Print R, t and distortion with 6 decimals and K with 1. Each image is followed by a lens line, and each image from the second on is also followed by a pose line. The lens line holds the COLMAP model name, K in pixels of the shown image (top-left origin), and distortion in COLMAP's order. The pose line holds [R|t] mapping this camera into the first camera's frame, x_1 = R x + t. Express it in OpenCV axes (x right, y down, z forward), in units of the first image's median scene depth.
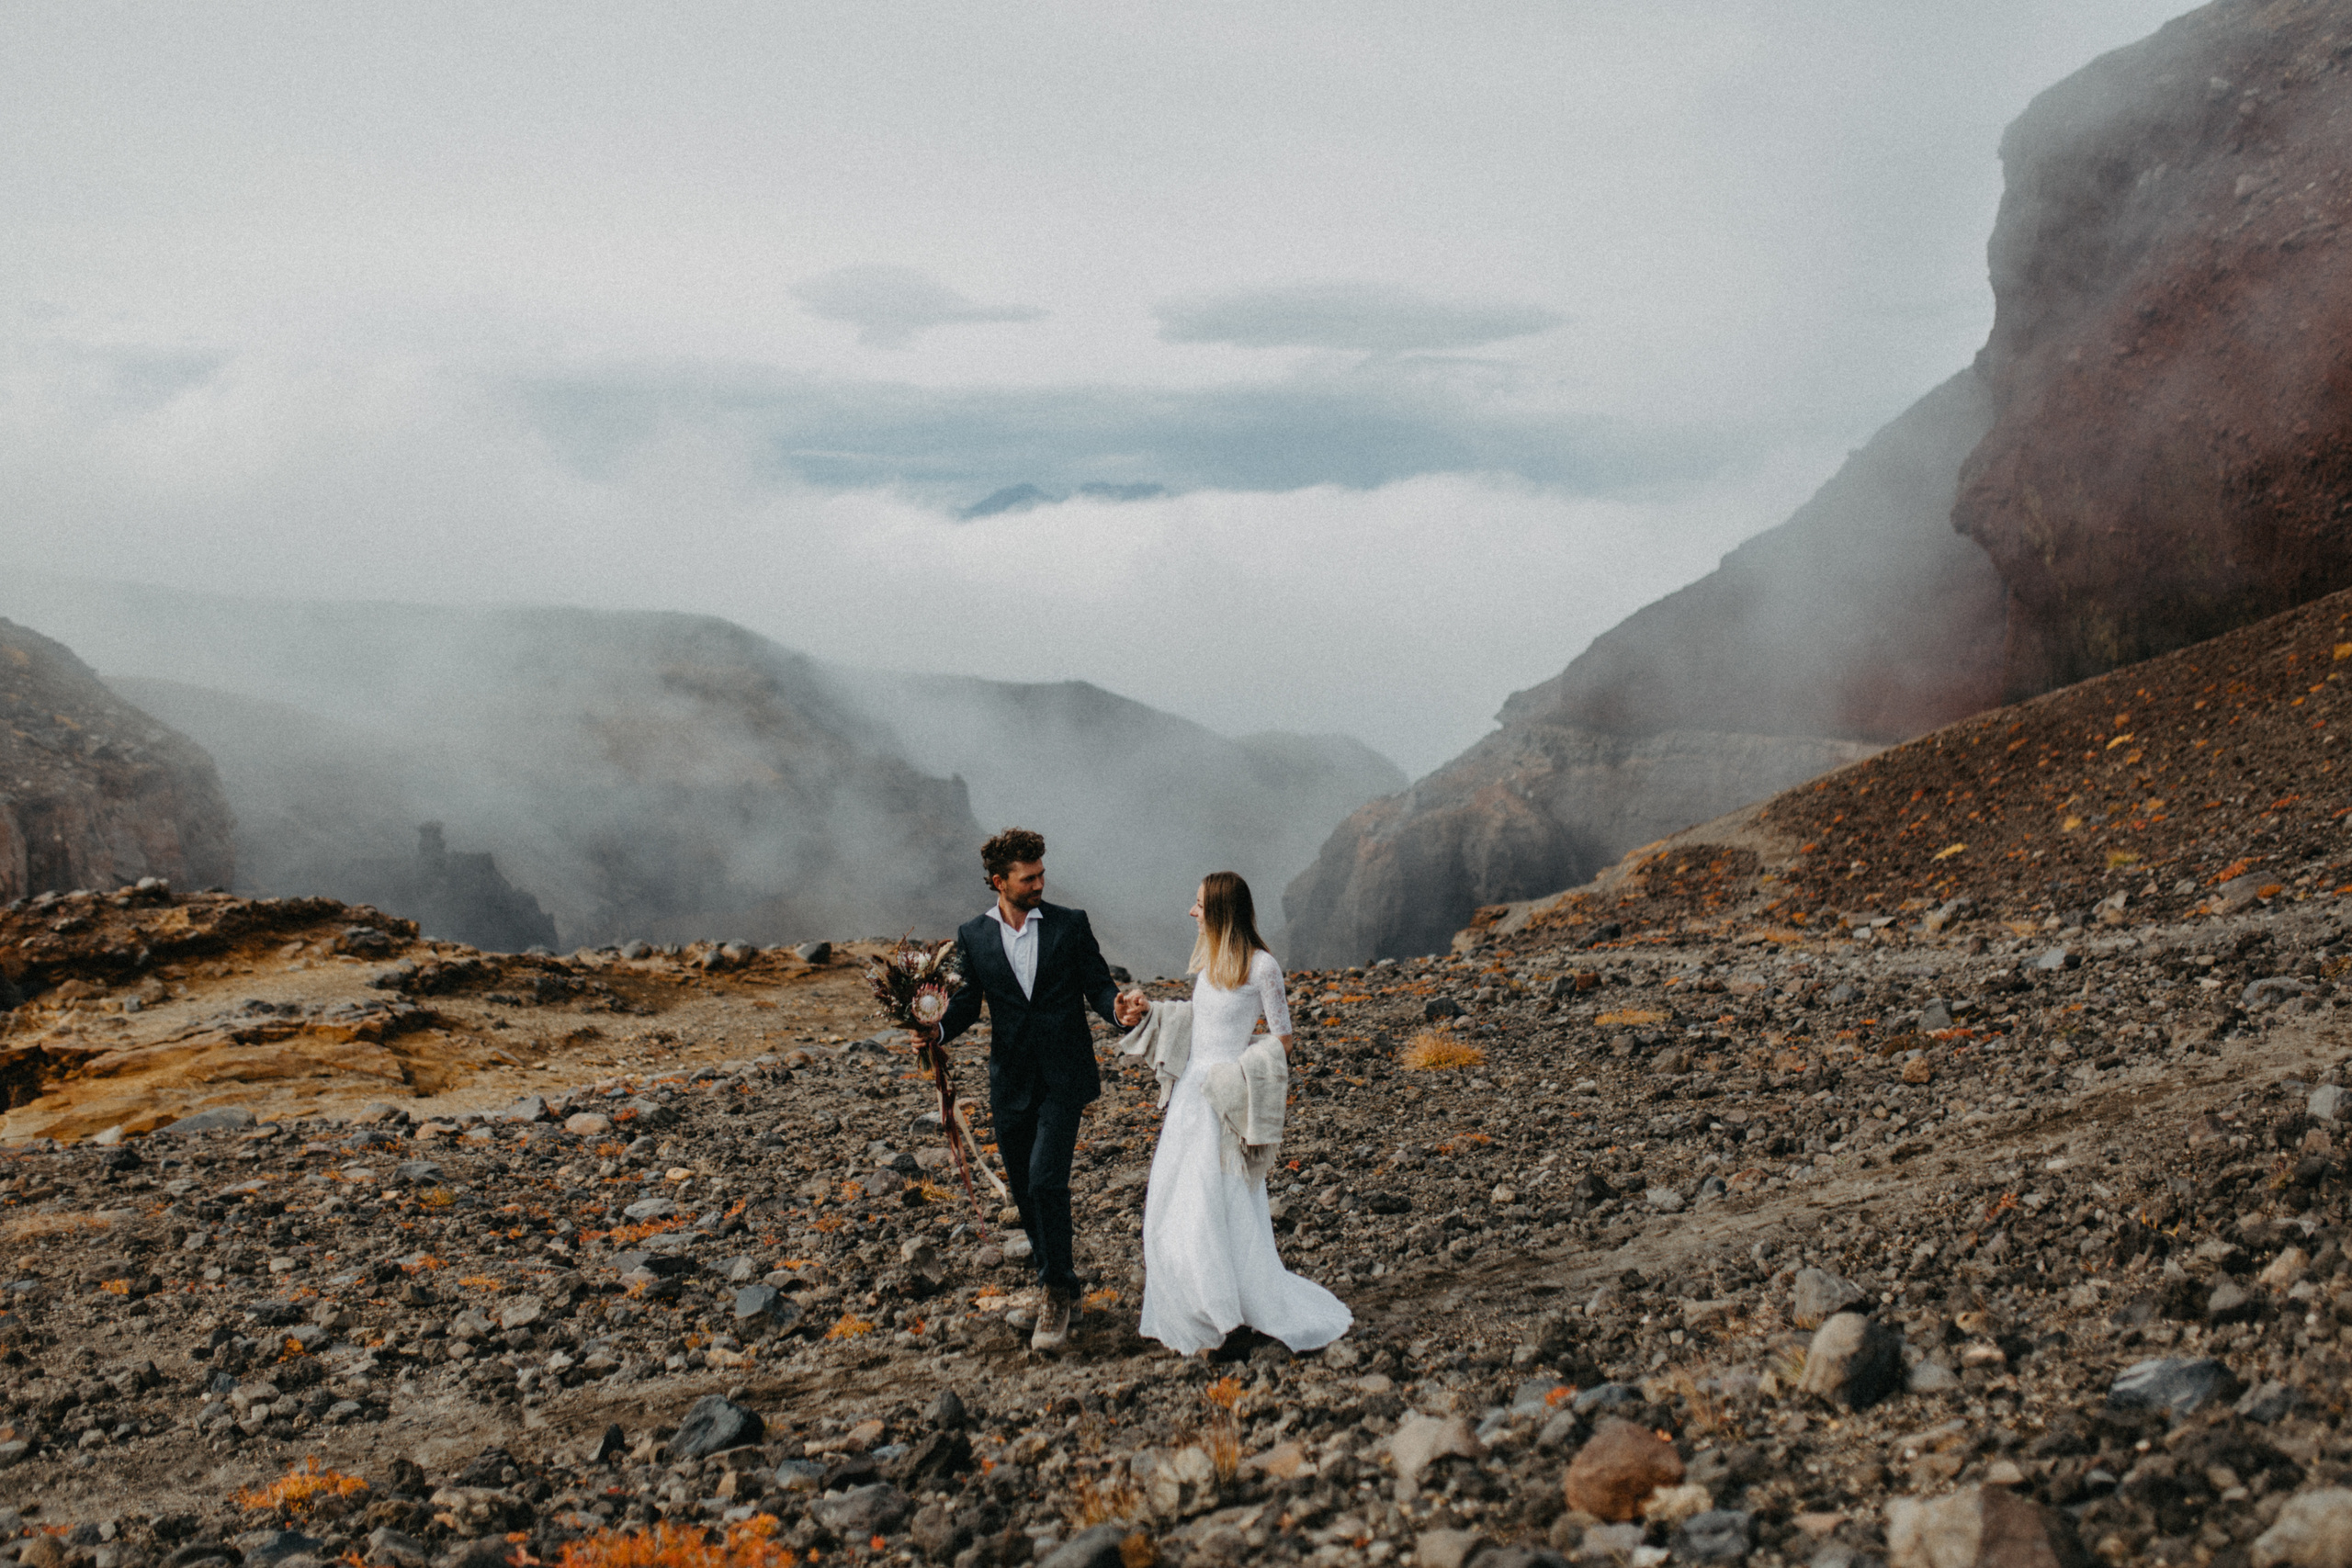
lens RADIAL K [[2286.1, 0, 1176.0], [0, 2286.1, 784.0], [0, 0, 1]] dist [0.000852, 0.013563]
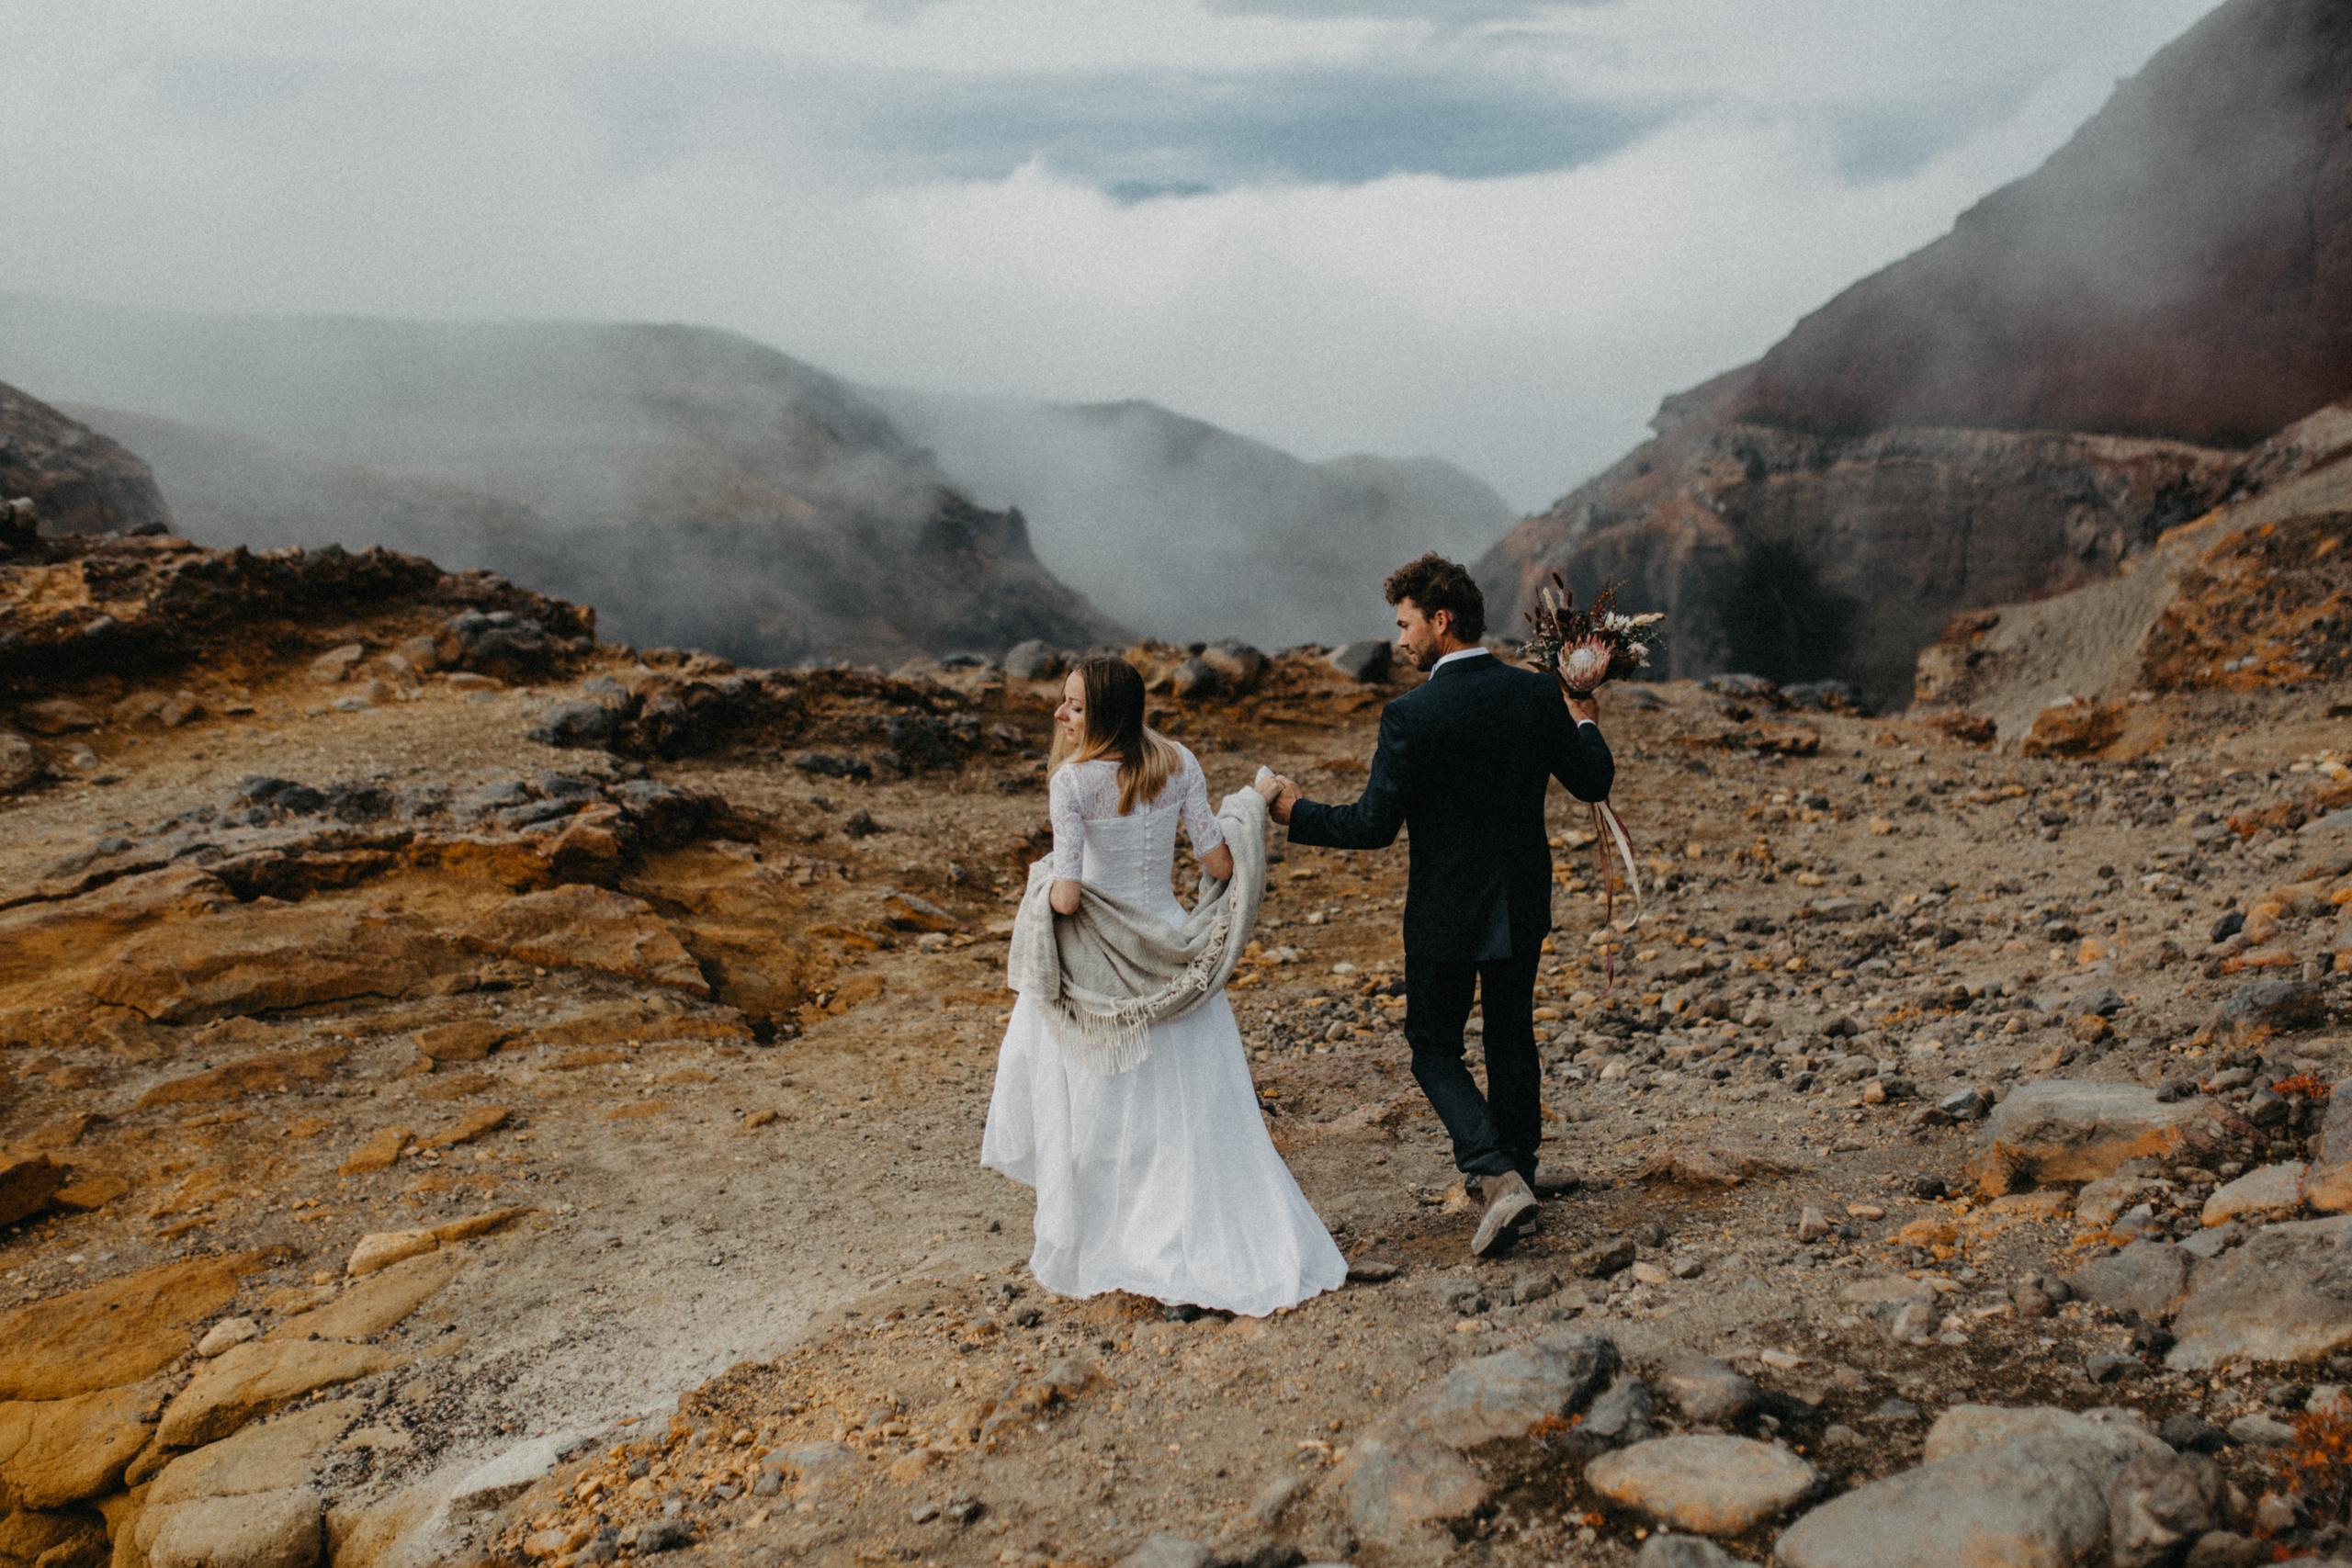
lens RADIAL K [[2208.3, 0, 1174.5], [0, 2208.3, 856.9], [0, 0, 1]] dist [-0.007540, 0.013901]
pose [[0.999413, -0.022337, 0.025979, -0.243204], [0.018555, 0.990305, 0.137665, 0.055135], [-0.028802, -0.137102, 0.990138, 0.584399]]
